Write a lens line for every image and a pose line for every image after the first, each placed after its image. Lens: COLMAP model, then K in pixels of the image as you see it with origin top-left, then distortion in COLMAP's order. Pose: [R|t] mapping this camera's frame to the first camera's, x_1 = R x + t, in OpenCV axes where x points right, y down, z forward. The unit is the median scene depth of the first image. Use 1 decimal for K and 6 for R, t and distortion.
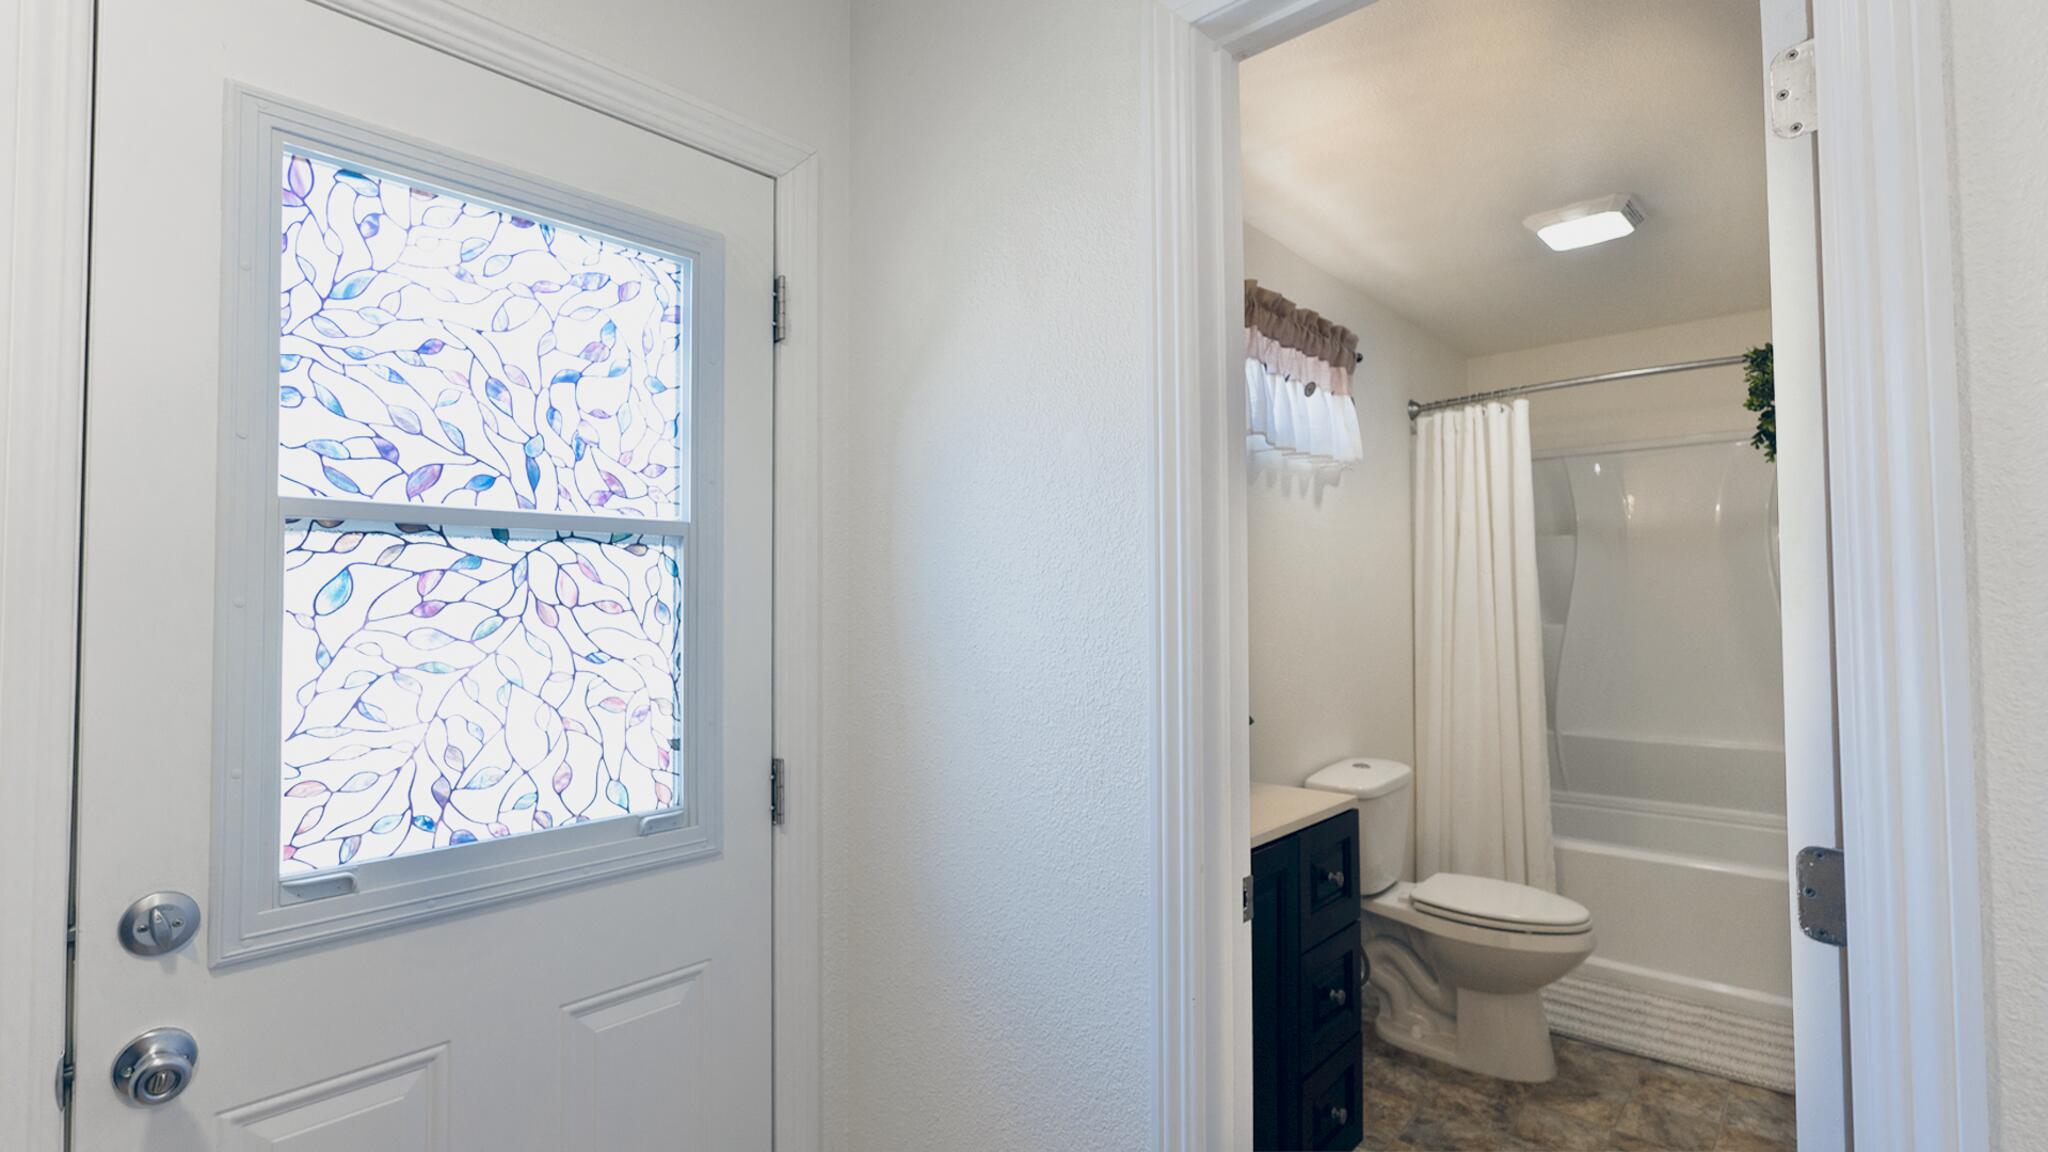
lens RADIAL K [[939.7, 0, 1024.0], [0, 939.7, 576.0], [0, 0, 1]] dist [-0.010750, 0.000302]
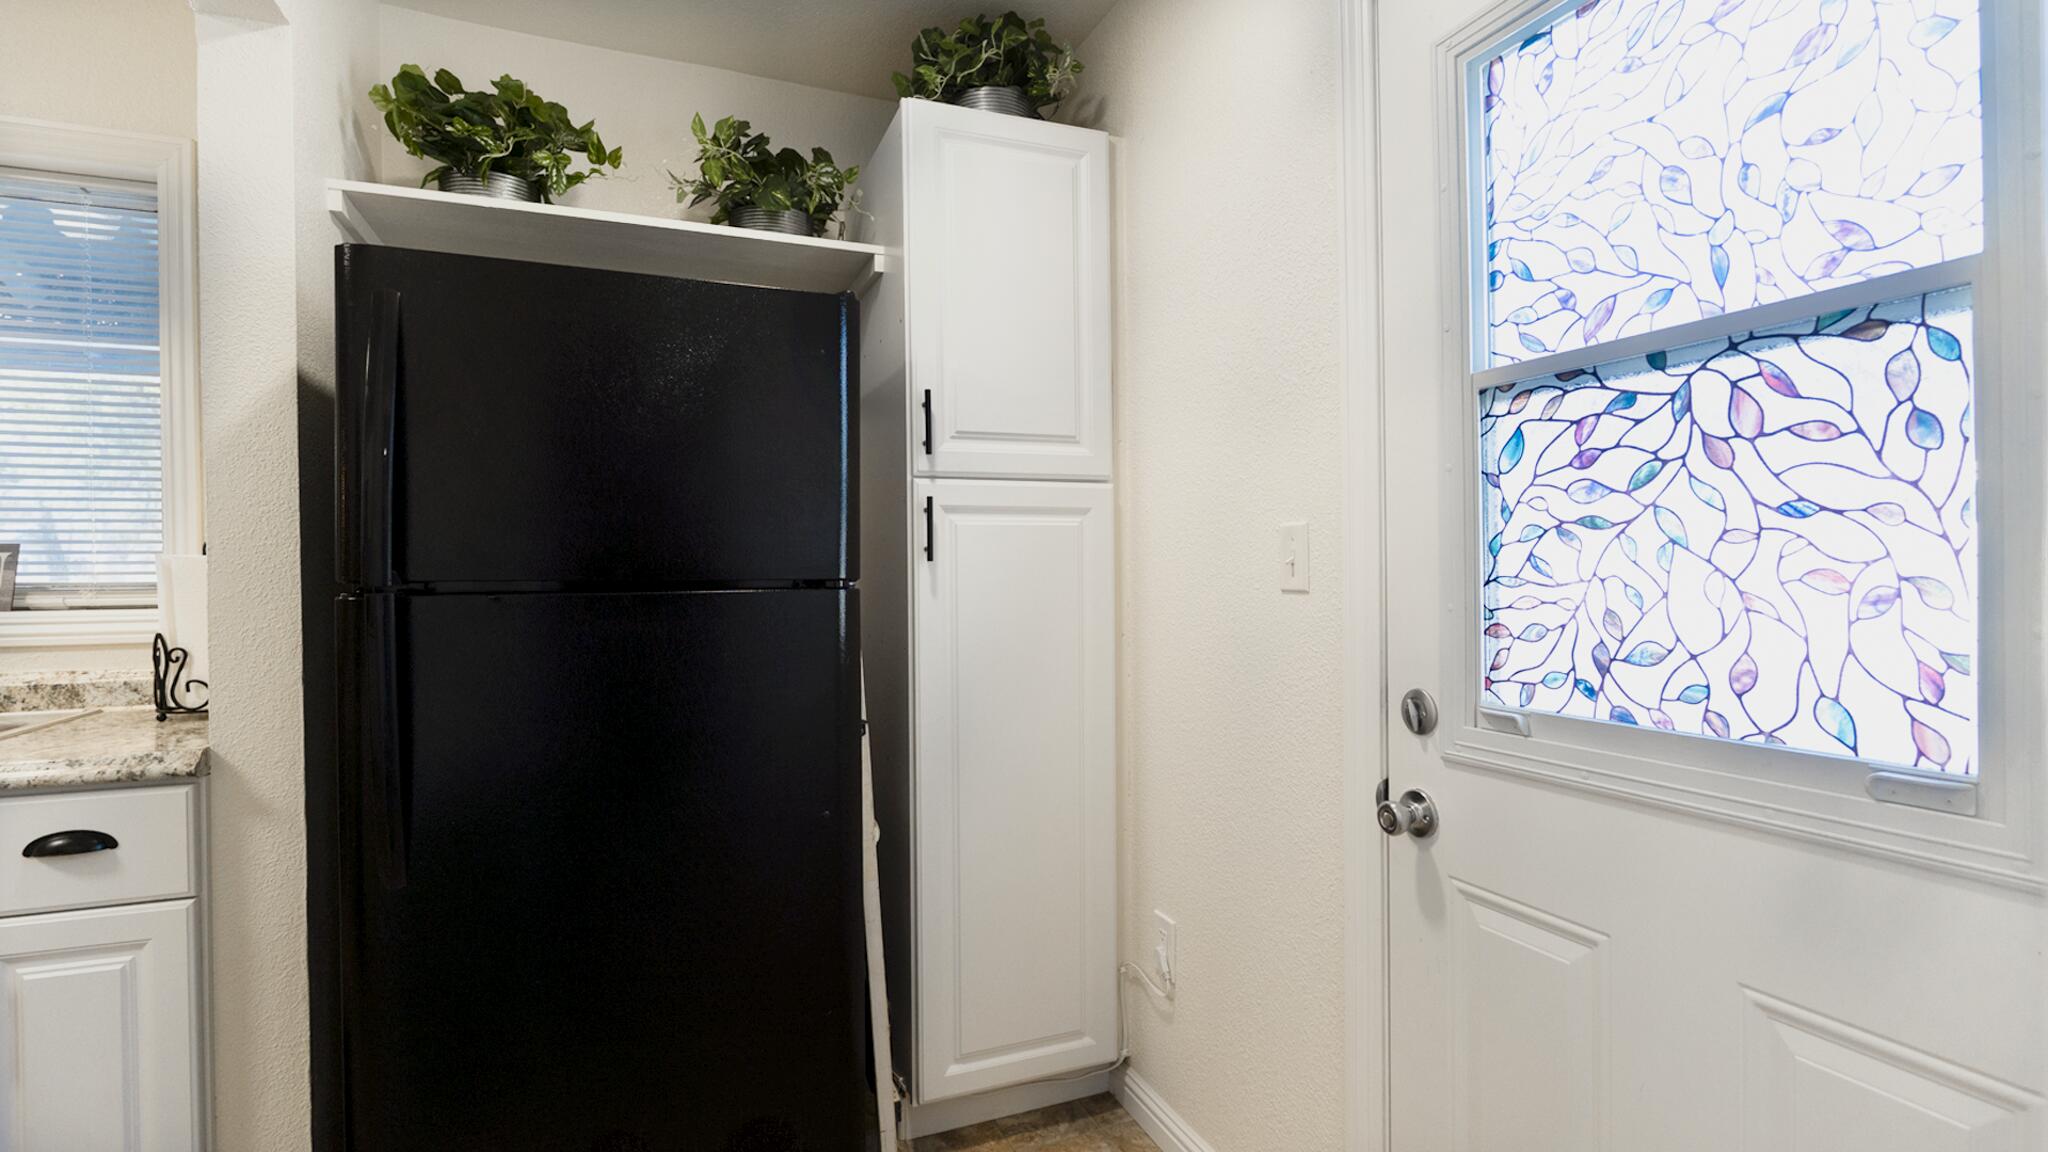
lens RADIAL K [[1023.1, 0, 1024.0], [0, 1023.1, 576.0], [0, 0, 1]] dist [0.003011, 0.000602]
pose [[-0.473013, 0.013959, -0.880945, 0.497052], [0.040773, 0.999150, -0.006060, 0.128468], [0.880111, -0.038786, -0.473180, 0.943542]]
